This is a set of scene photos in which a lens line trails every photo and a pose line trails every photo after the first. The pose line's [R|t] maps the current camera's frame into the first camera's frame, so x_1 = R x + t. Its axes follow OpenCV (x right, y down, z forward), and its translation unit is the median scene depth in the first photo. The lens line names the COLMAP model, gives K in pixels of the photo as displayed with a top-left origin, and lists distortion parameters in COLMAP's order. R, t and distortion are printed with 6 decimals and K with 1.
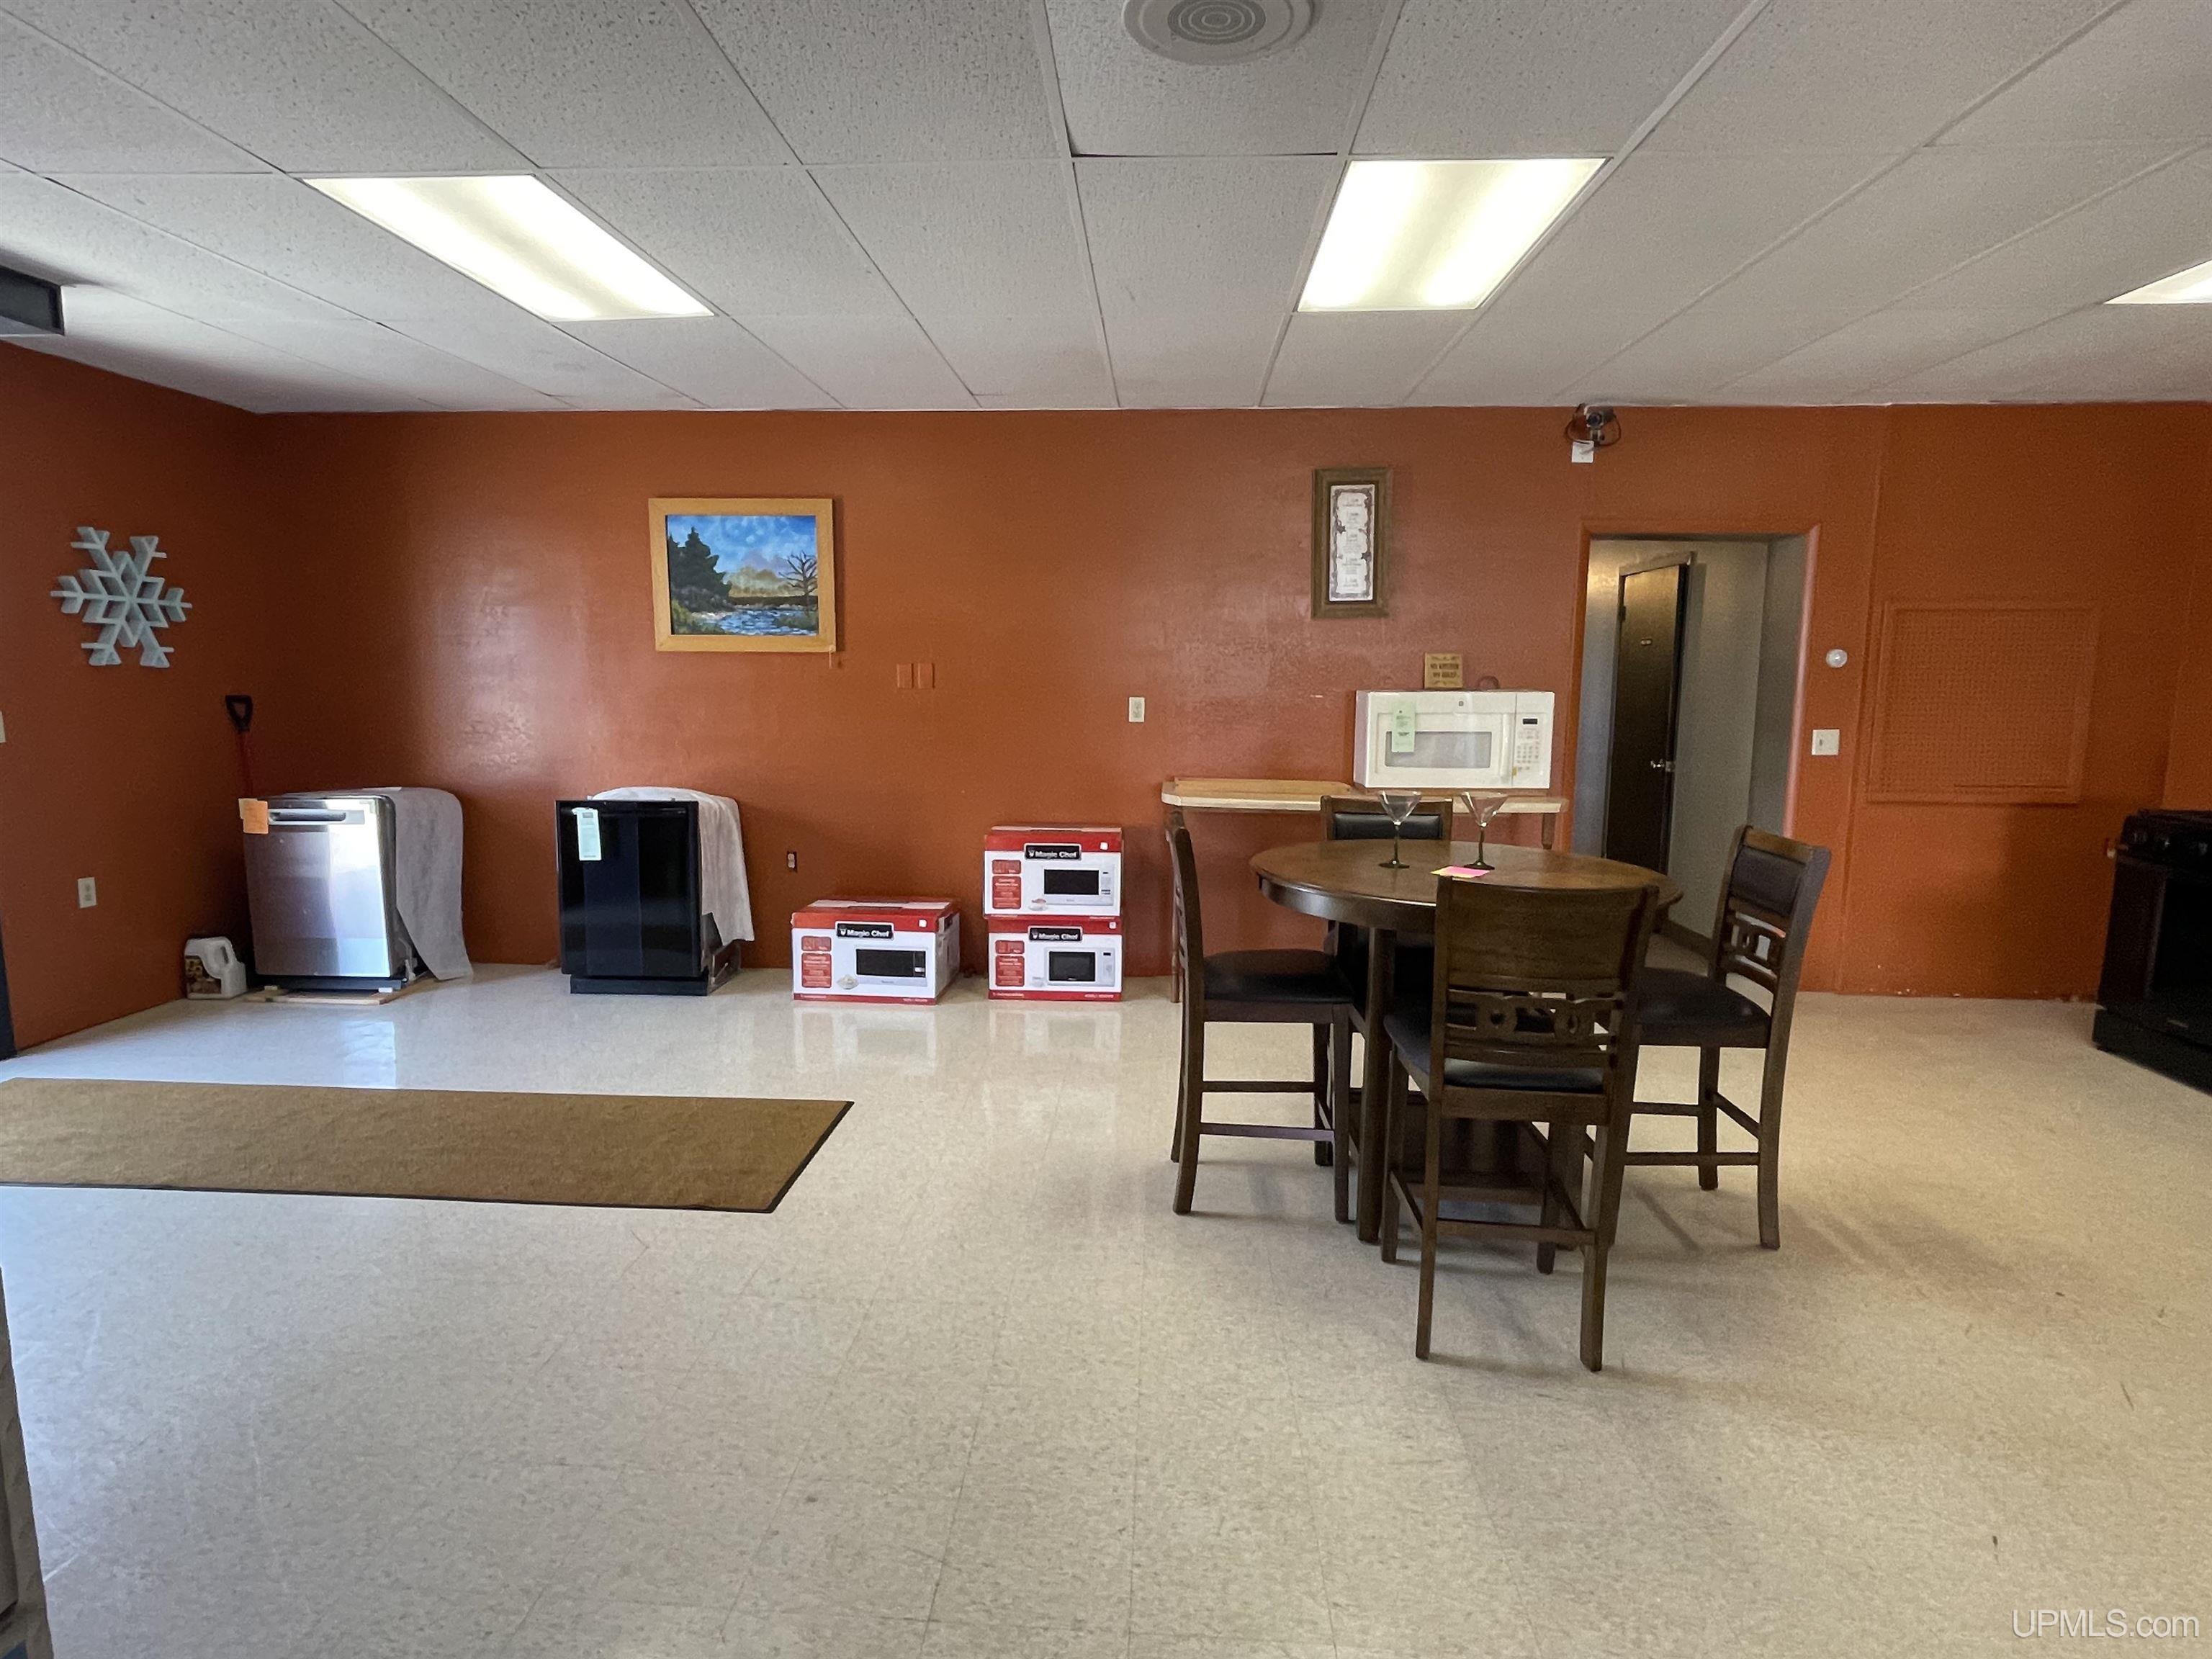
lens RADIAL K [[1253.0, 0, 1106.0], [0, 1253.0, 829.5], [0, 0, 1]] dist [-0.044337, 0.000669]
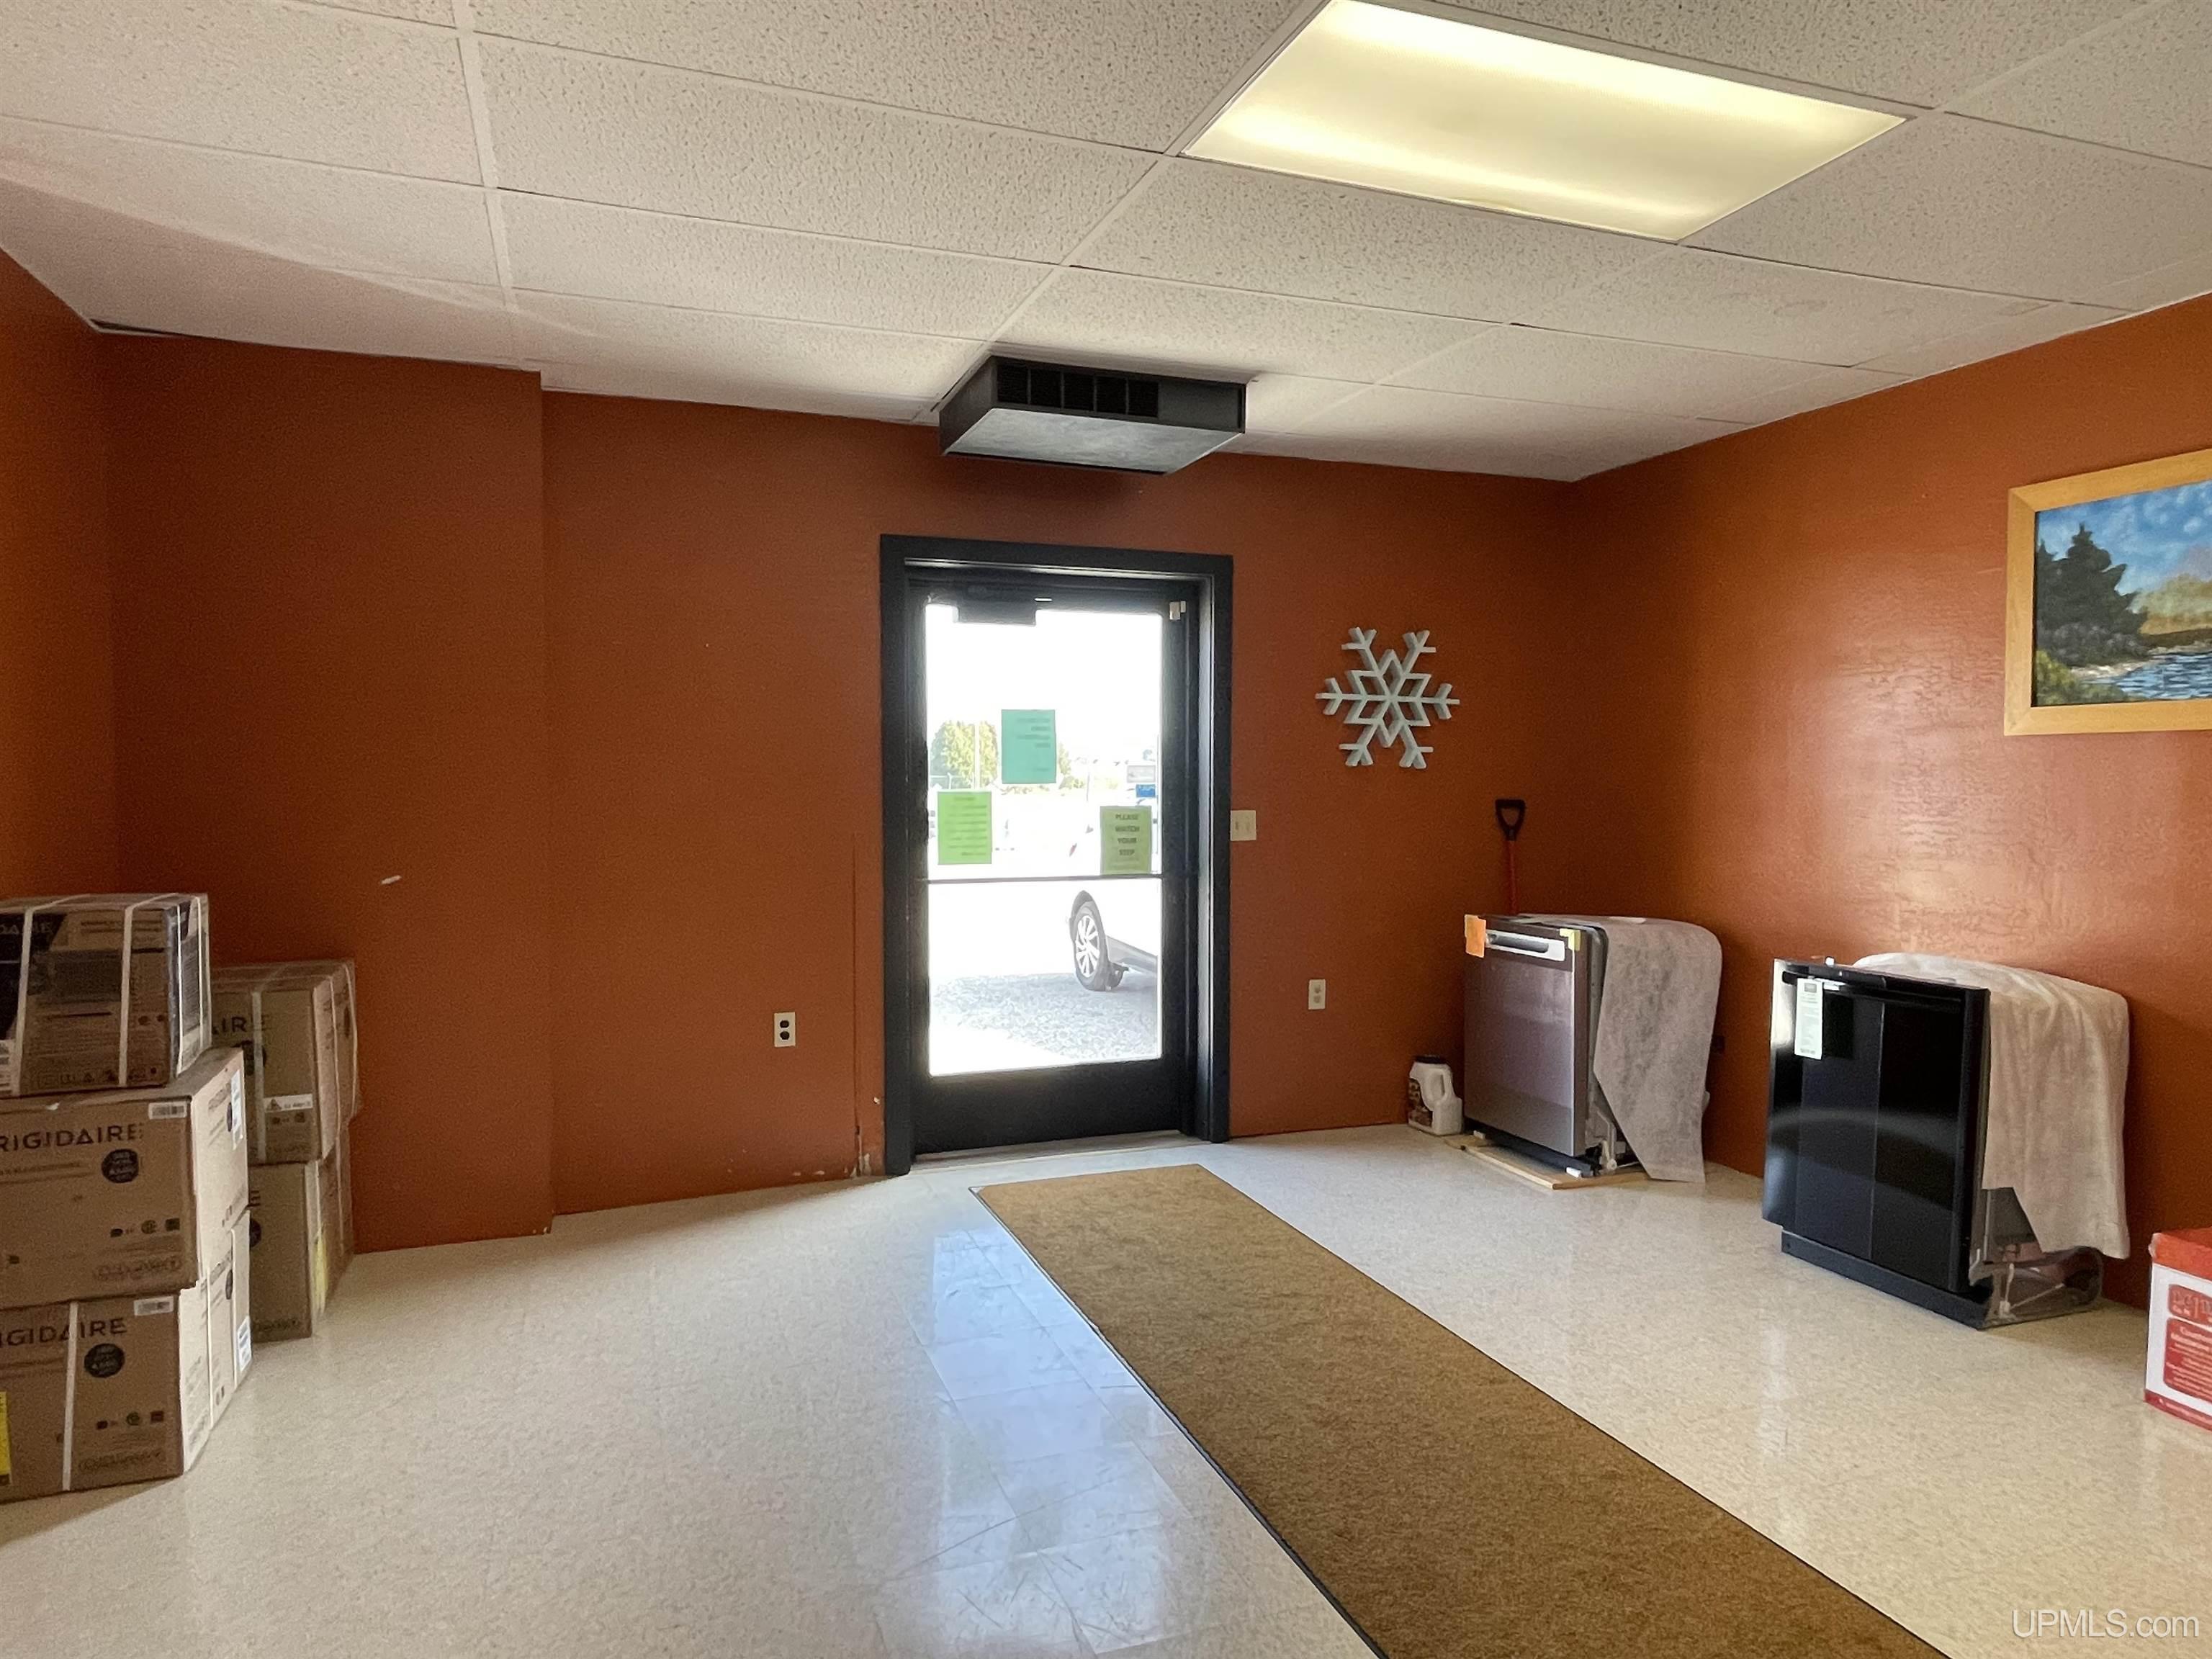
lens RADIAL K [[1328.8, 0, 1106.0], [0, 1328.8, 829.5], [0, 0, 1]] dist [0.002058, -0.013694]
pose [[0.365402, 0.025667, -0.930496, 0.092322], [-0.112943, 0.993457, -0.016949, -0.040052], [0.923973, 0.111286, 0.365910, 0.393881]]
